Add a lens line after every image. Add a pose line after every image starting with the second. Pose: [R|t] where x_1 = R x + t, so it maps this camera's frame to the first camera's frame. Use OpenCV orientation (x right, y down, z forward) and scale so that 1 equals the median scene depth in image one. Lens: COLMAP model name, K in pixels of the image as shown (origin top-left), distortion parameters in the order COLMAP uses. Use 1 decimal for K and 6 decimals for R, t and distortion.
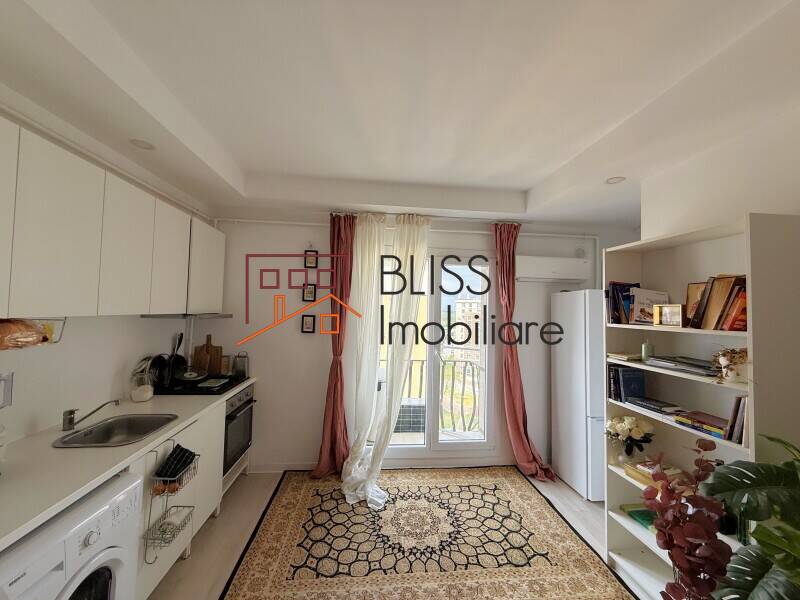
lens RADIAL K [[318.3, 0, 399.0], [0, 318.3, 299.5], [0, 0, 1]] dist [-0.001437, 0.000167]
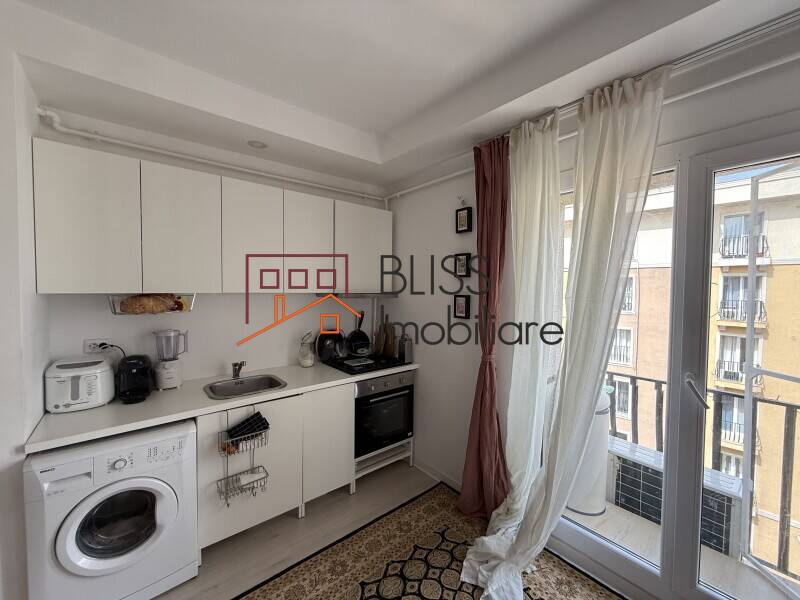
lens RADIAL K [[318.3, 0, 399.0], [0, 318.3, 299.5], [0, 0, 1]] dist [-0.001437, 0.000167]
pose [[0.560325, 0.009496, -0.828219, 0.292127], [0.031421, 0.998971, 0.032711, 0.033678], [0.827677, -0.044352, 0.559450, 0.506864]]
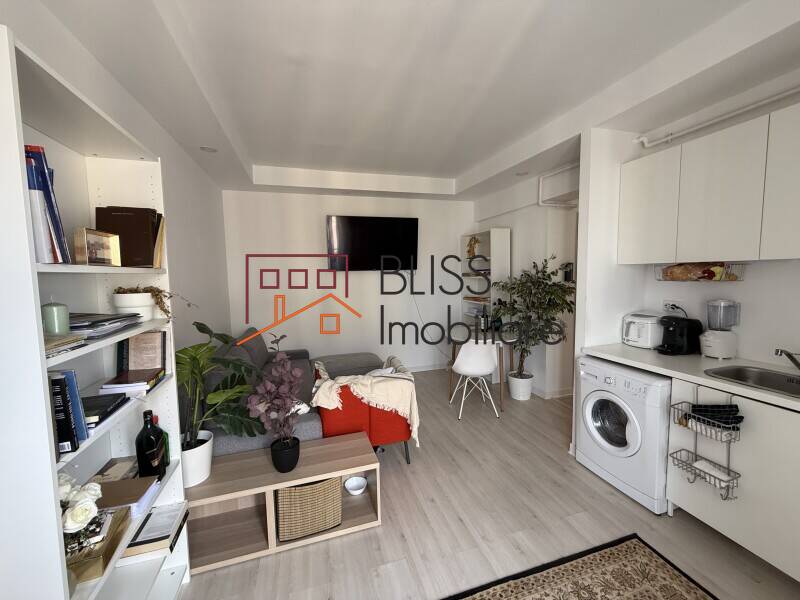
lens RADIAL K [[318.3, 0, 399.0], [0, 318.3, 299.5], [0, 0, 1]] dist [-0.001437, 0.000167]
pose [[-0.981711, 0.013823, -0.189875, 0.242896], [0.004477, 0.998761, 0.049565, 0.071975], [0.190325, 0.047809, -0.980556, 1.049632]]
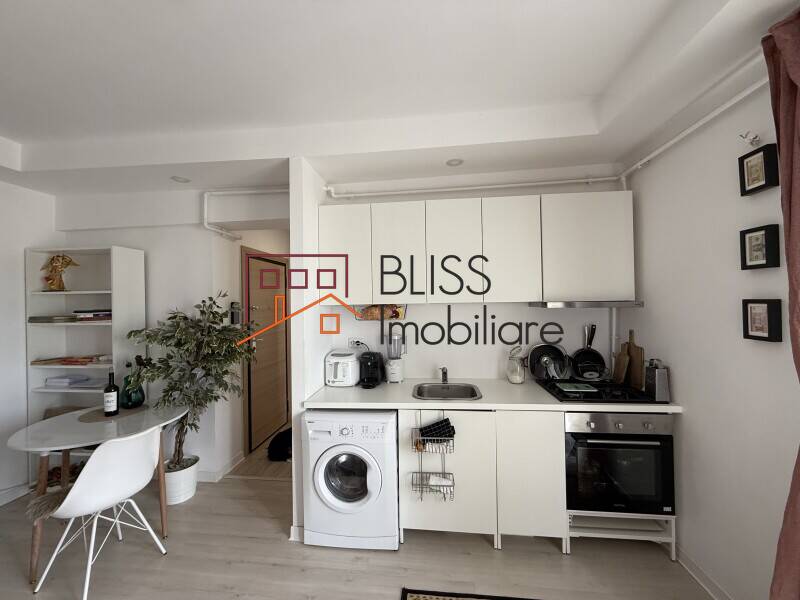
lens RADIAL K [[318.3, 0, 399.0], [0, 318.3, 299.5], [0, 0, 1]] dist [-0.001437, 0.000167]
pose [[-0.204590, -0.033250, -0.978283, 0.273954], [0.042788, 0.998164, -0.042874, 0.052270], [0.977912, -0.050630, -0.202792, 0.677956]]
